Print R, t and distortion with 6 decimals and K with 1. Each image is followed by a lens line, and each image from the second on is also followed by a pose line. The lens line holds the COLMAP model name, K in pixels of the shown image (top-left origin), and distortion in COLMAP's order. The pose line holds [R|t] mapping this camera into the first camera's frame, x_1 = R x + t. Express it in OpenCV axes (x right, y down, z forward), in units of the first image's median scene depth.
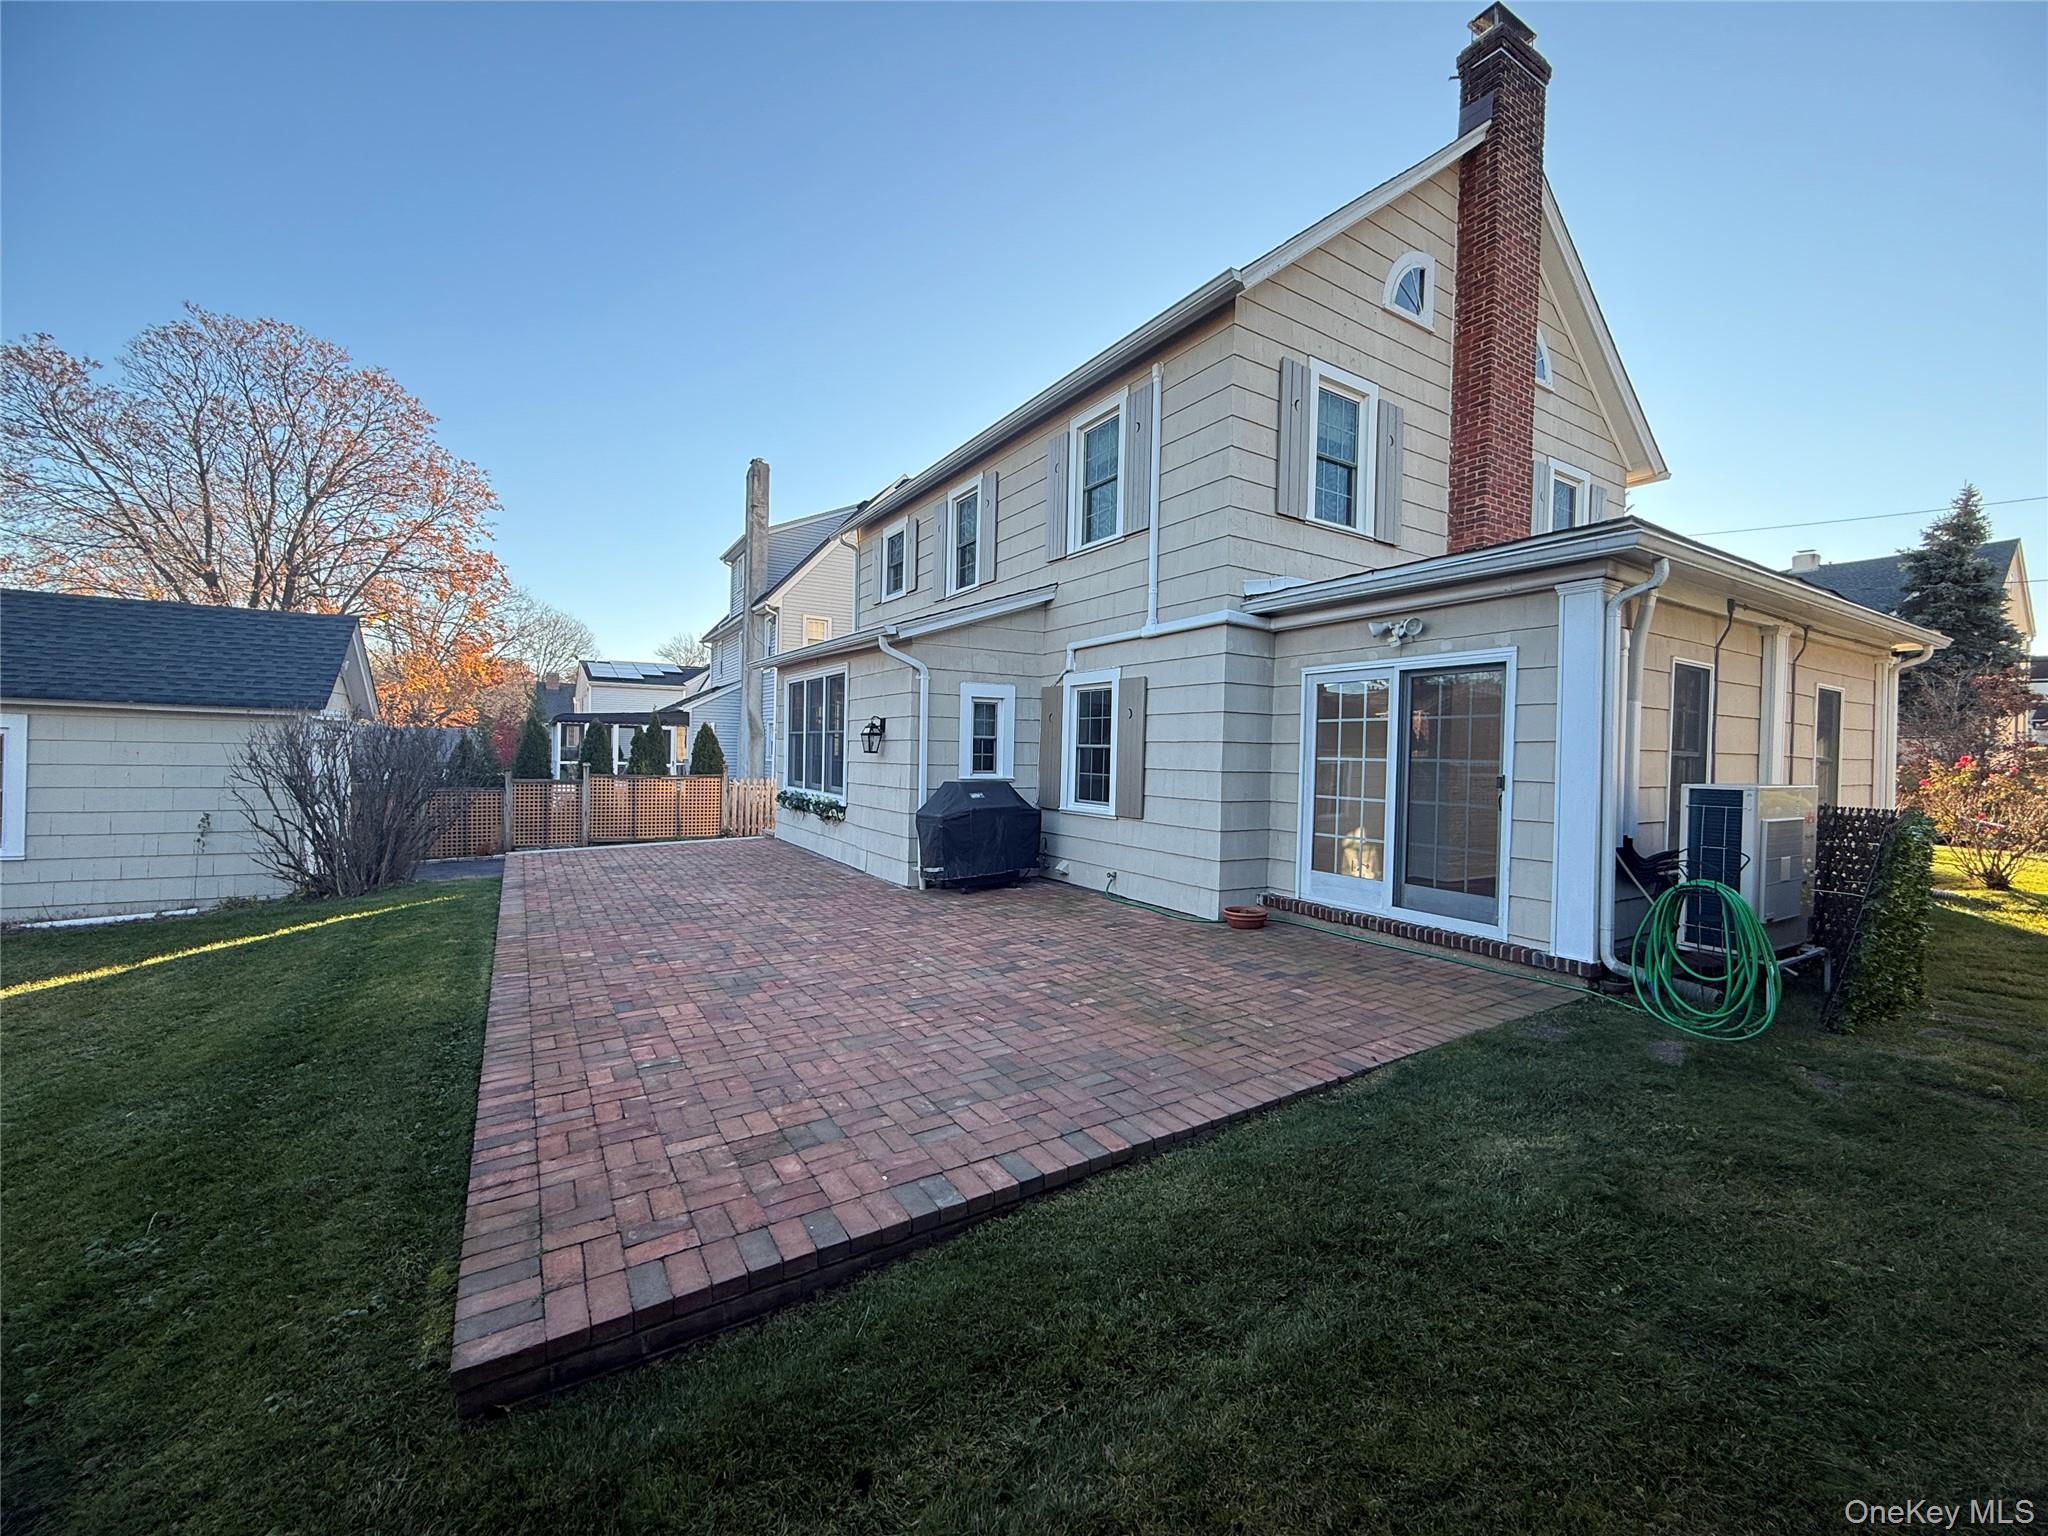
lens RADIAL K [[816.9, 0, 1016.9], [0, 816.9, 765.6], [0, 0, 1]] dist [0.001044, 0.000333]
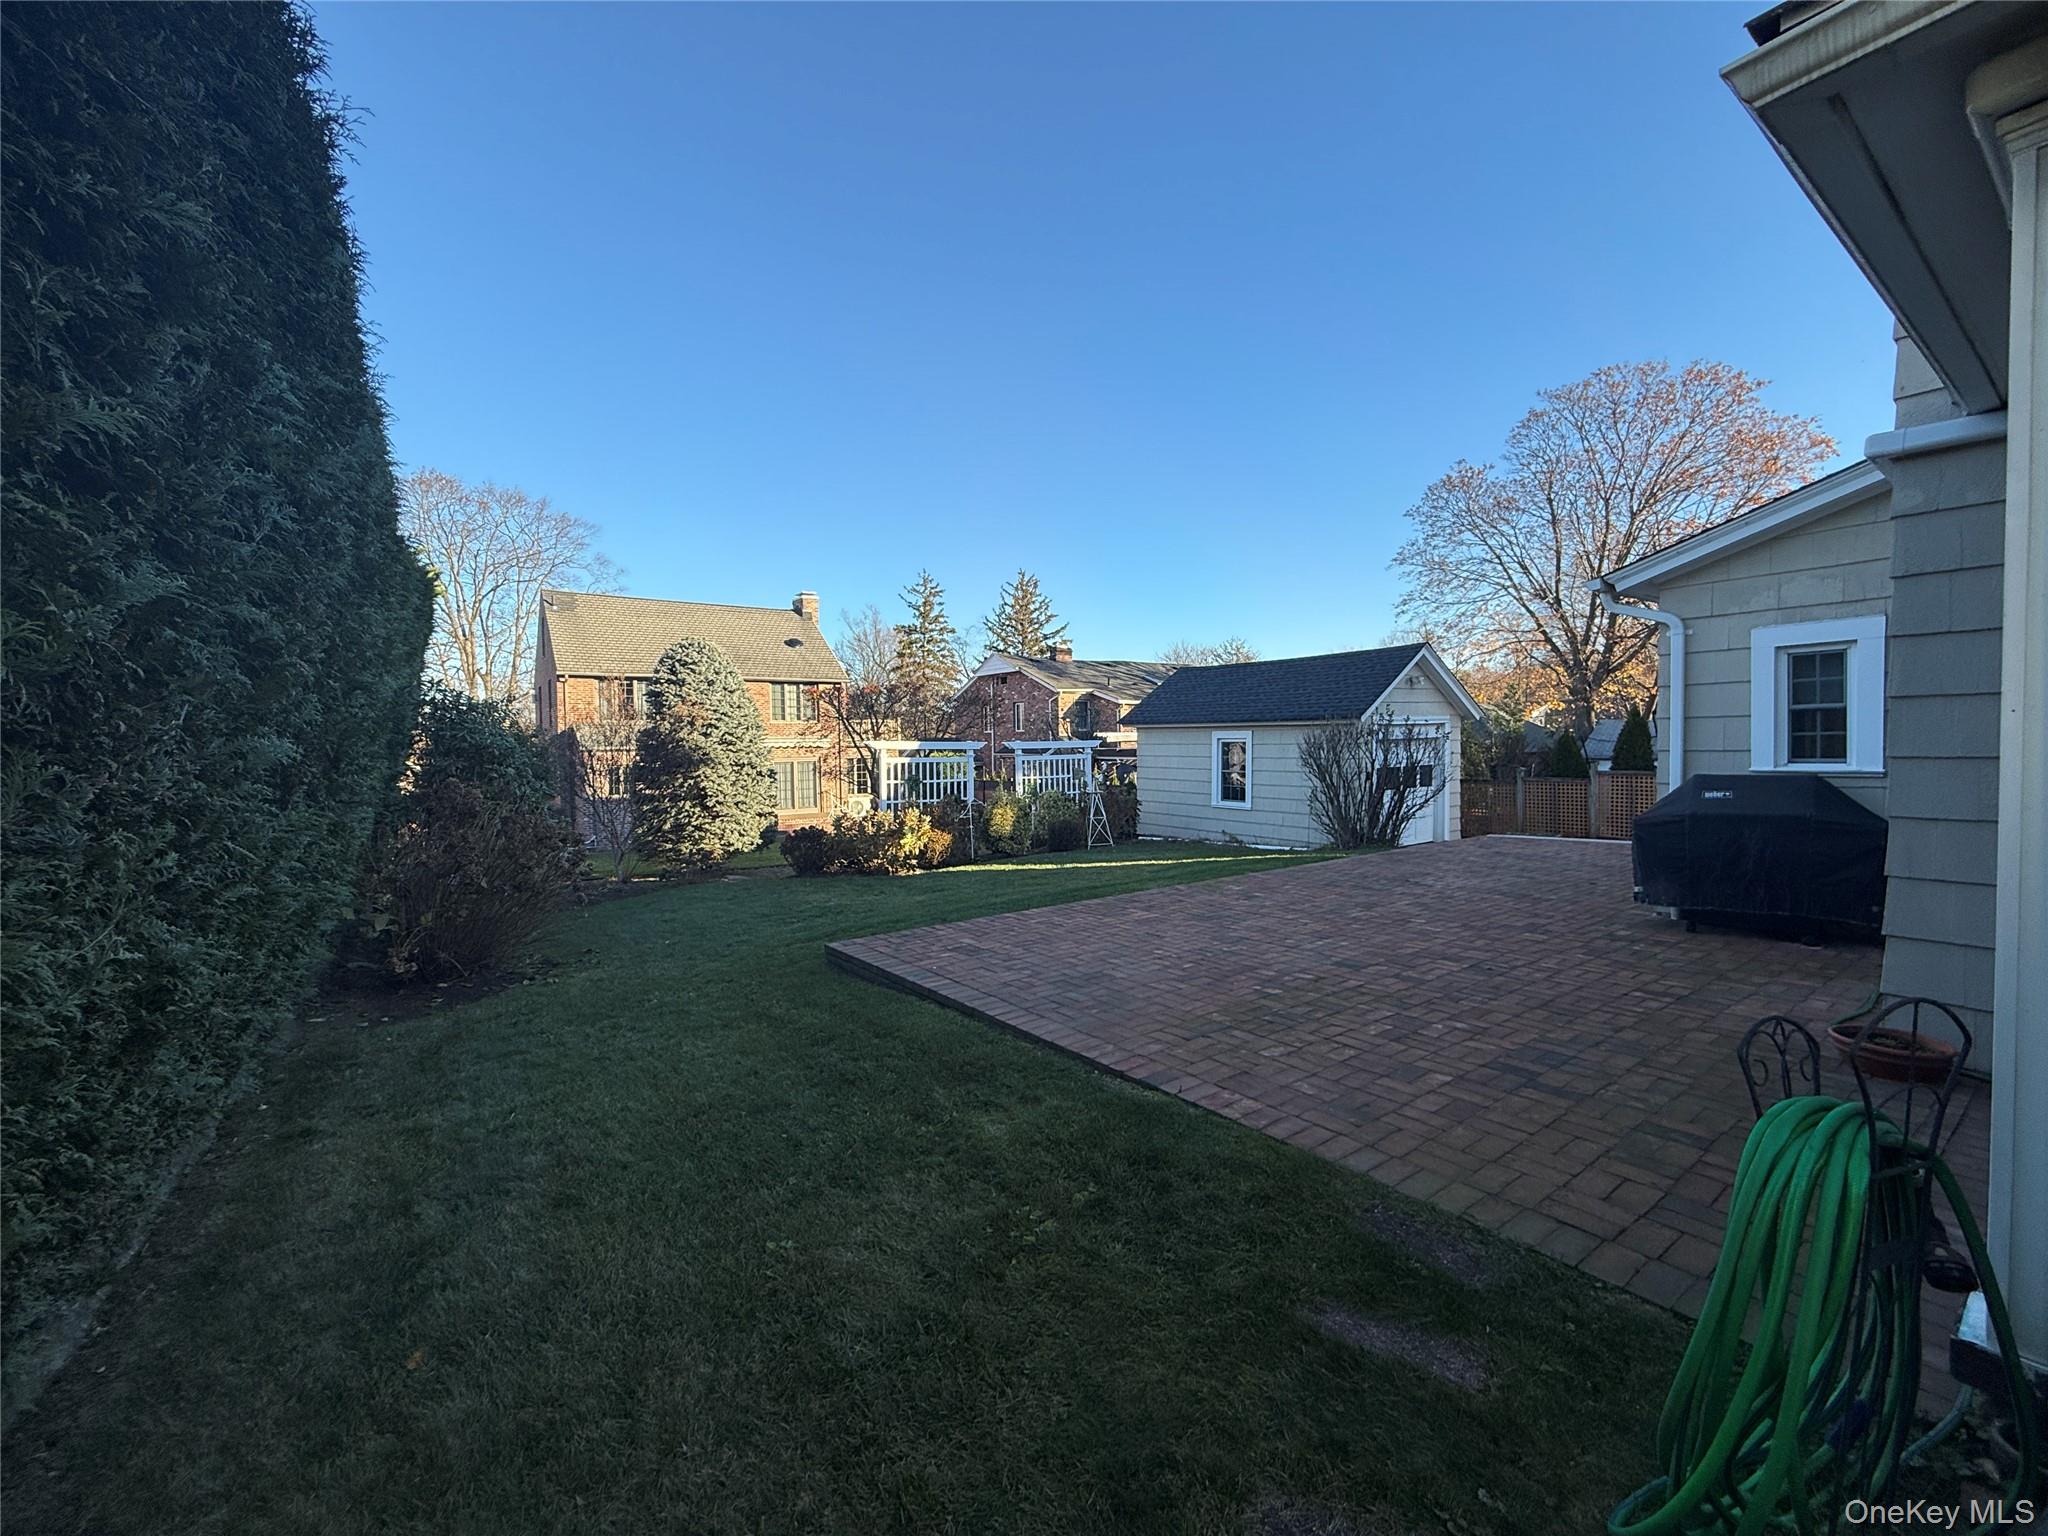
lens RADIAL K [[816.9, 0, 1016.9], [0, 816.9, 765.6], [0, 0, 1]] dist [0.001044, 0.000333]
pose [[0.067317, 0.004201, -0.997723, 1.046552], [0.003395, 0.999984, 0.004440, 0.012343], [0.997726, -0.003686, 0.067301, 0.631129]]
